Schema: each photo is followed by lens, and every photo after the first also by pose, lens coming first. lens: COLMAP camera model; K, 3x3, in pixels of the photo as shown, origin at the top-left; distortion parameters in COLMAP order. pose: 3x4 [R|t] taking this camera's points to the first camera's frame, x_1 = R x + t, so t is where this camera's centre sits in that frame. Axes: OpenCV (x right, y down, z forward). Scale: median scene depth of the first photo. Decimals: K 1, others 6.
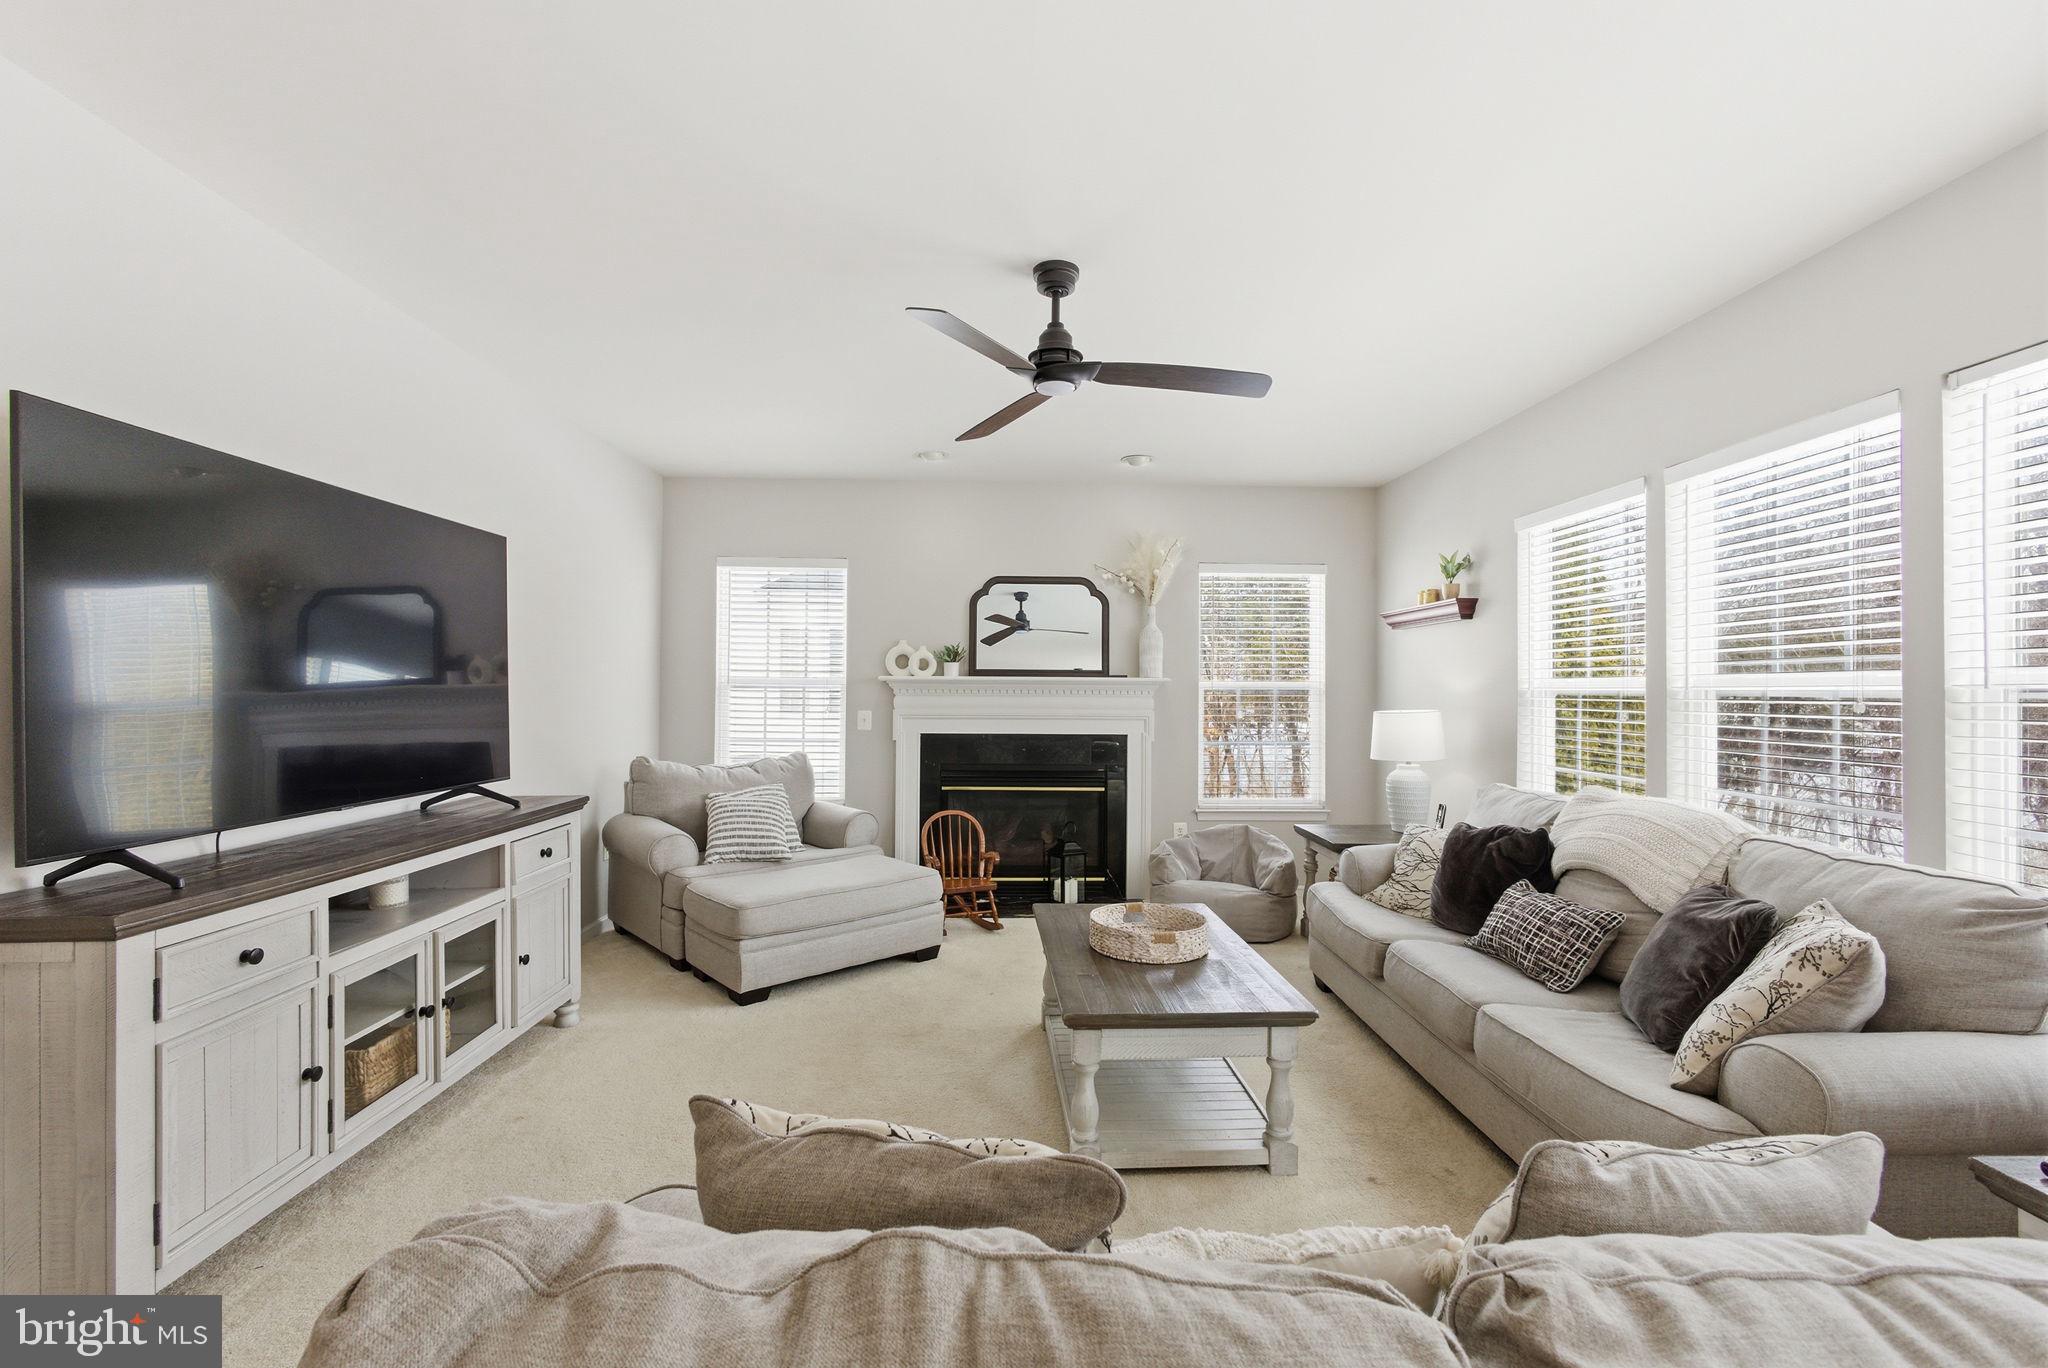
lens RADIAL K [[881.0, 0, 1039.2], [0, 881.0, 690.5], [0, 0, 1]] dist [-0.012847, 0.010658]
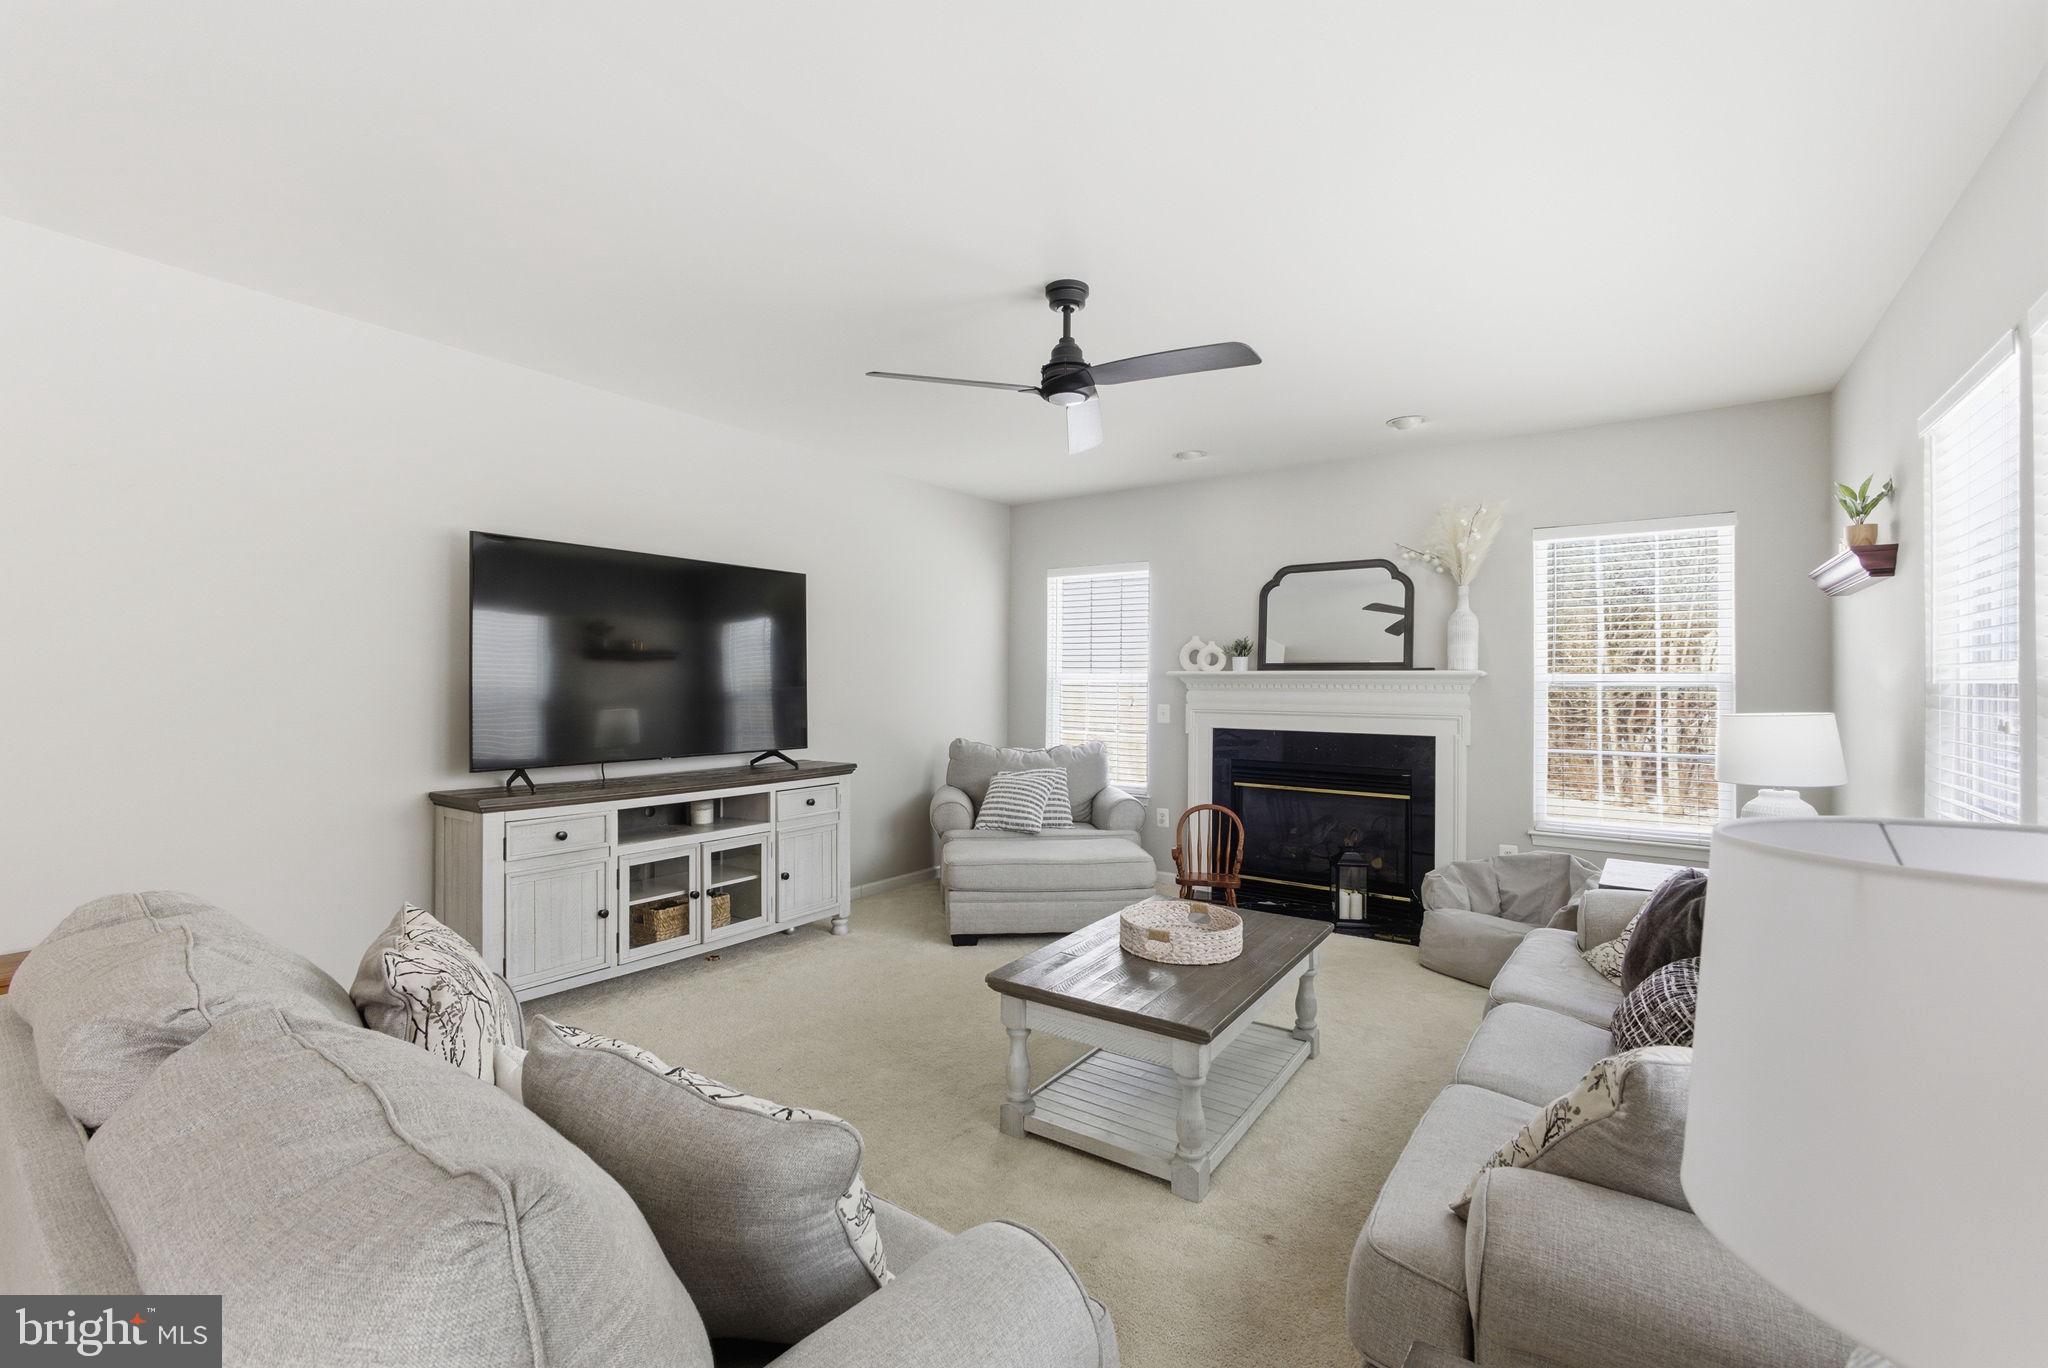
lens RADIAL K [[889.6, 0, 1022.4], [0, 889.6, 686.0], [0, 0, 1]] dist [-0.003890, 0.000238]
pose [[0.788794, 0.001777, -0.614655, 0.430816], [-0.002000, 0.999998, 0.000325, 0.001574], [0.614655, 0.000972, 0.788796, 0.083145]]
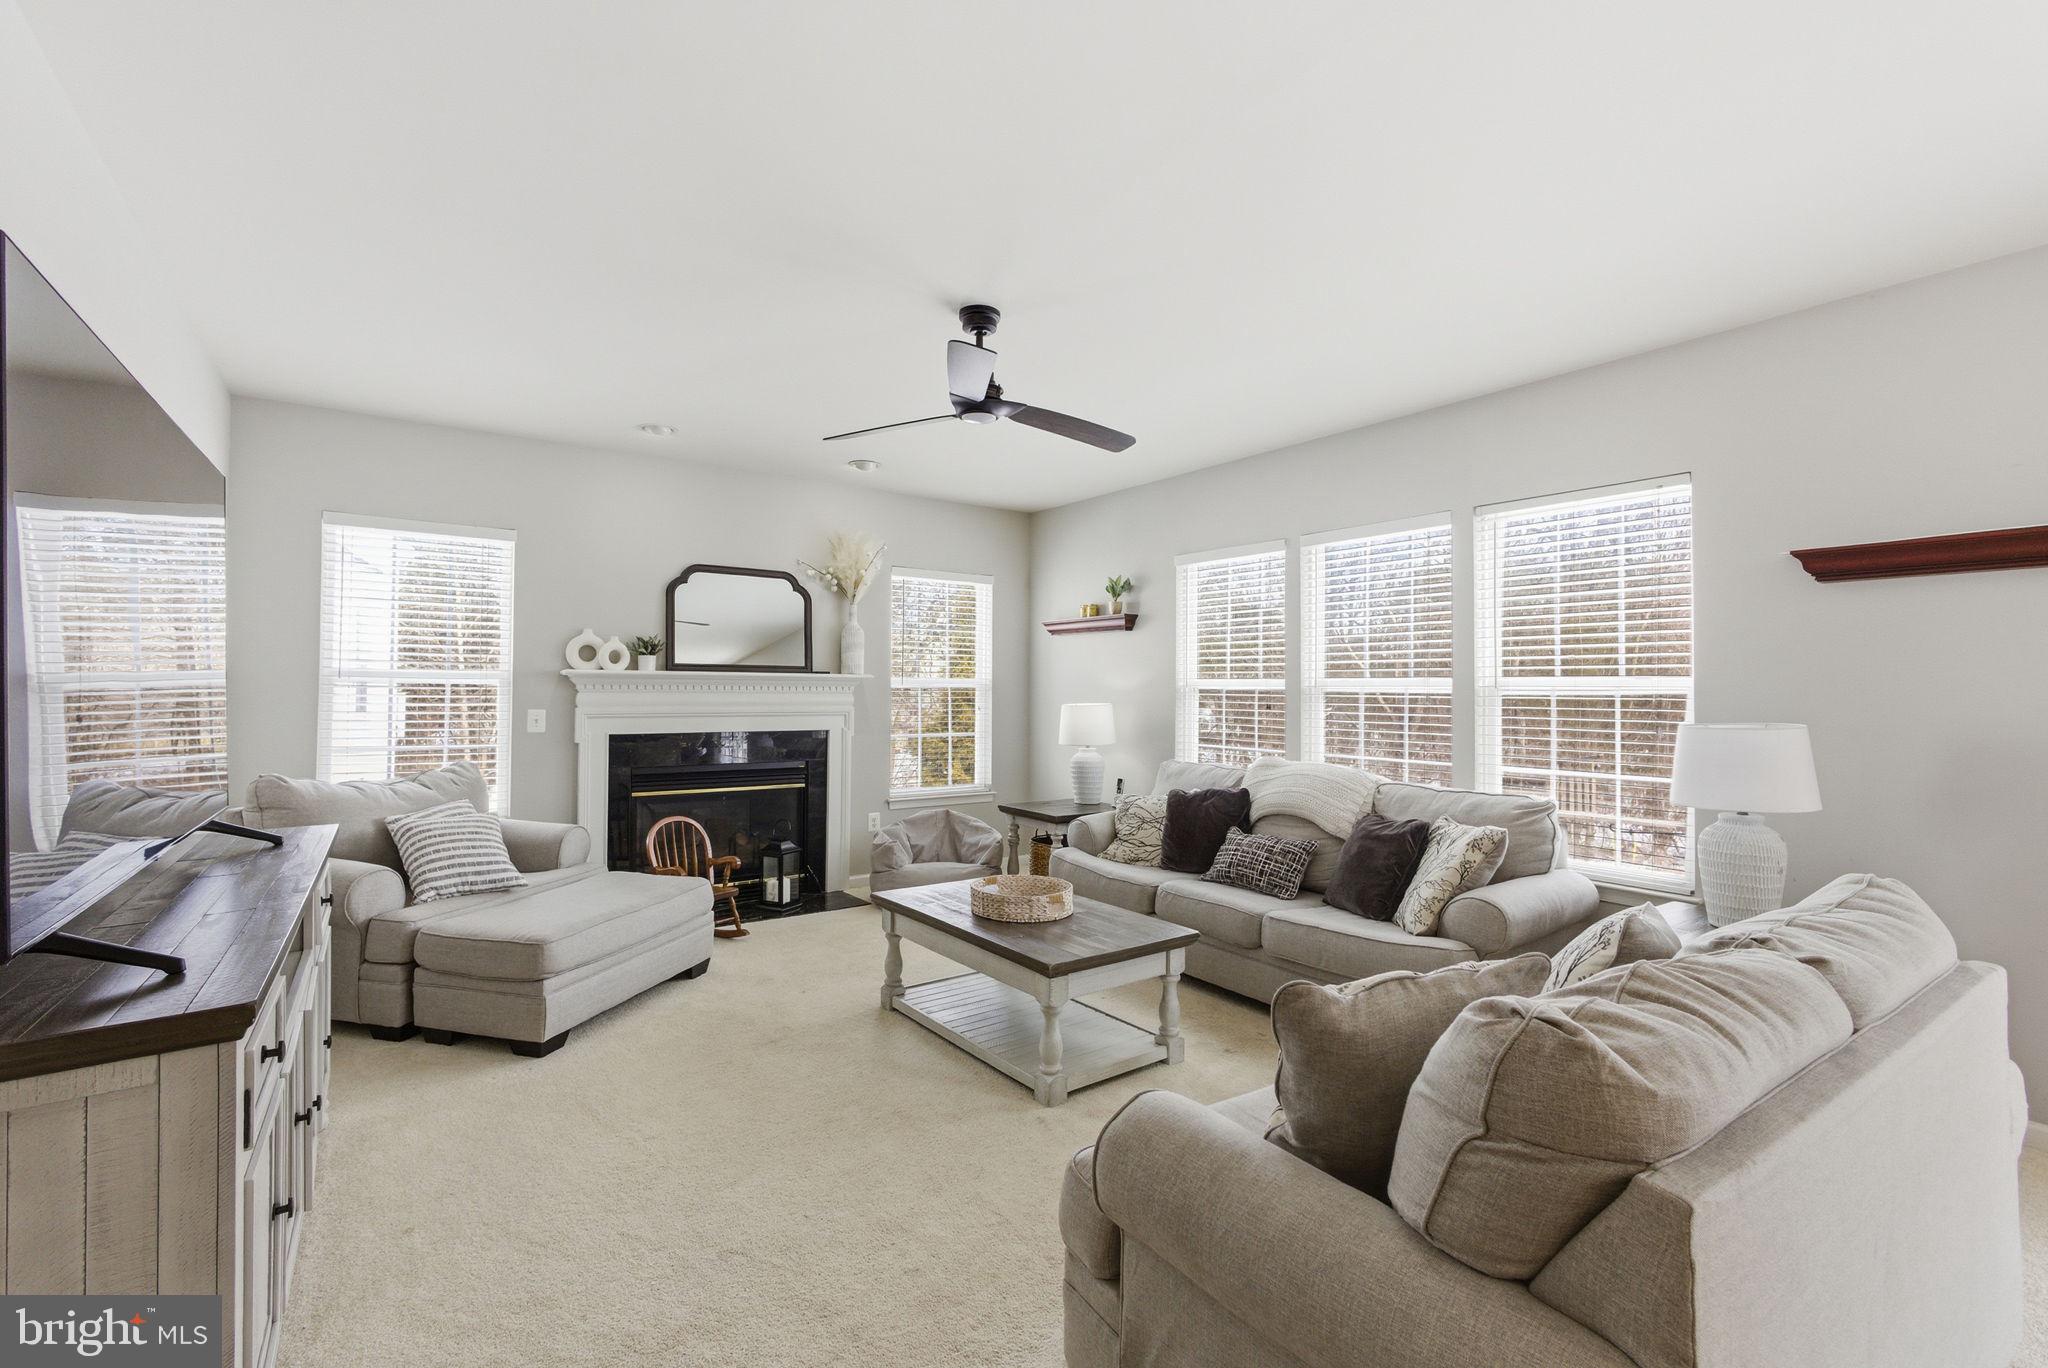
lens RADIAL K [[896.4, 0, 1040.4], [0, 896.4, 687.3], [0, 0, 1]] dist [-0.002534, 0.000333]
pose [[0.828804, 0.000983, 0.559539, -0.375647], [-0.003240, 0.999990, 0.003043, -0.004096], [-0.559530, -0.004335, 0.828799, 0.009084]]
